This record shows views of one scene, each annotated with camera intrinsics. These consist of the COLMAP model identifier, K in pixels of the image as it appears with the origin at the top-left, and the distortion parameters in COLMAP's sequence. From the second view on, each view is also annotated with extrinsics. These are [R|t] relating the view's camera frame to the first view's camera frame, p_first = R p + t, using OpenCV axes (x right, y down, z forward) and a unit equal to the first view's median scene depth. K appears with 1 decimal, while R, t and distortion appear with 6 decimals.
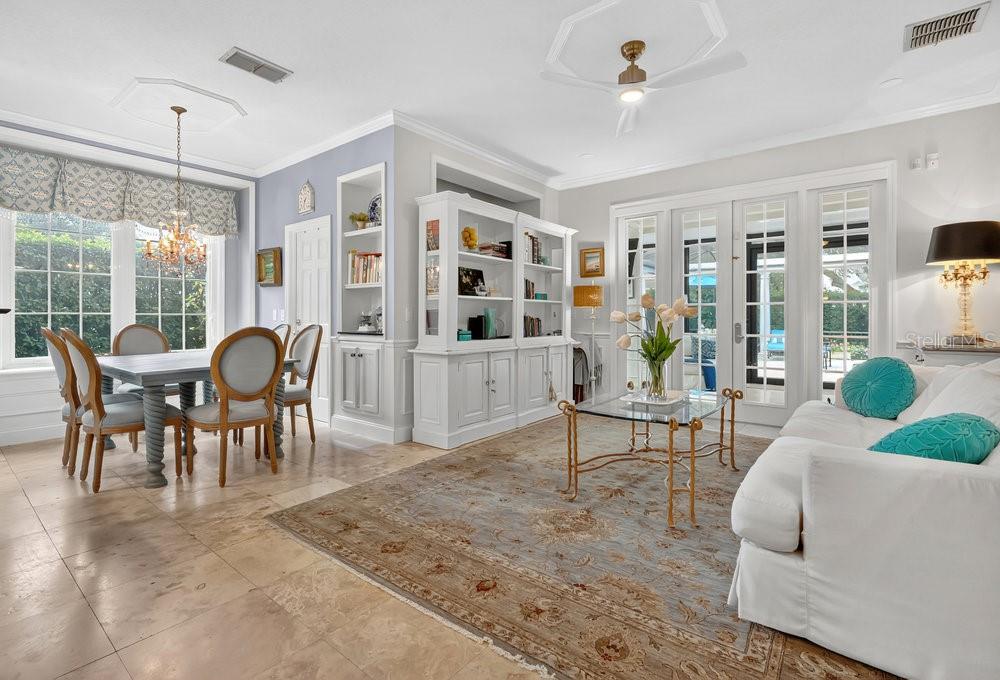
lens RADIAL K [[462.8, 0, 488.4], [0, 462.8, 318.0], [0, 0, 1]] dist [-0.002361, 0.000184]
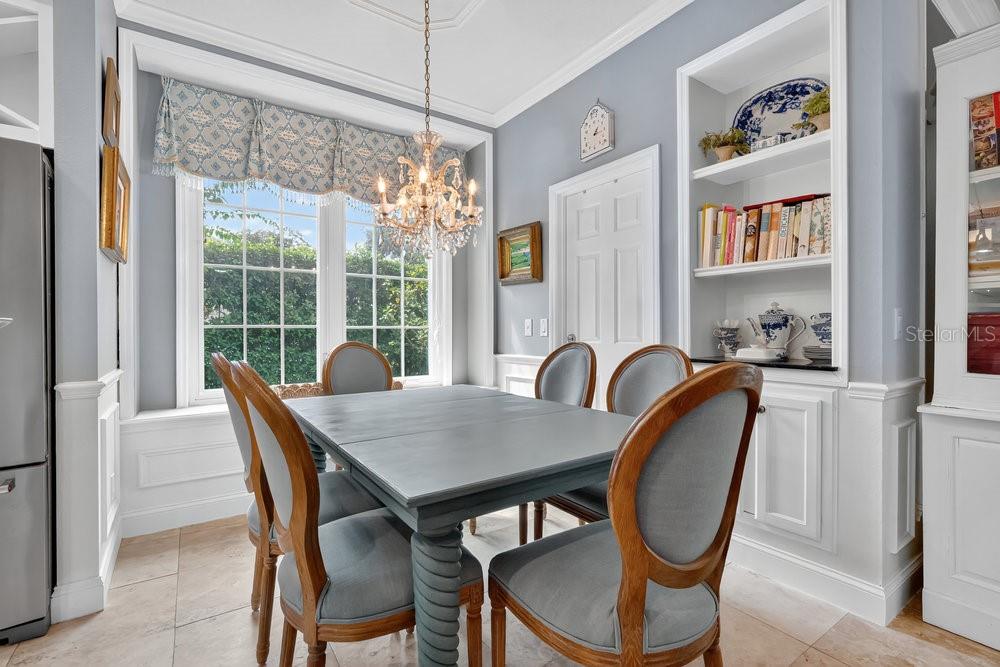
lens RADIAL K [[461.9, 0, 505.7], [0, 461.9, 331.8], [0, 0, 1]] dist [-0.008174, 0.001225]
pose [[0.960774, -0.002312, -0.277322, -0.365139], [0.003732, 0.999982, 0.004593, -0.003415], [0.277306, -0.005448, 0.960766, 0.424998]]
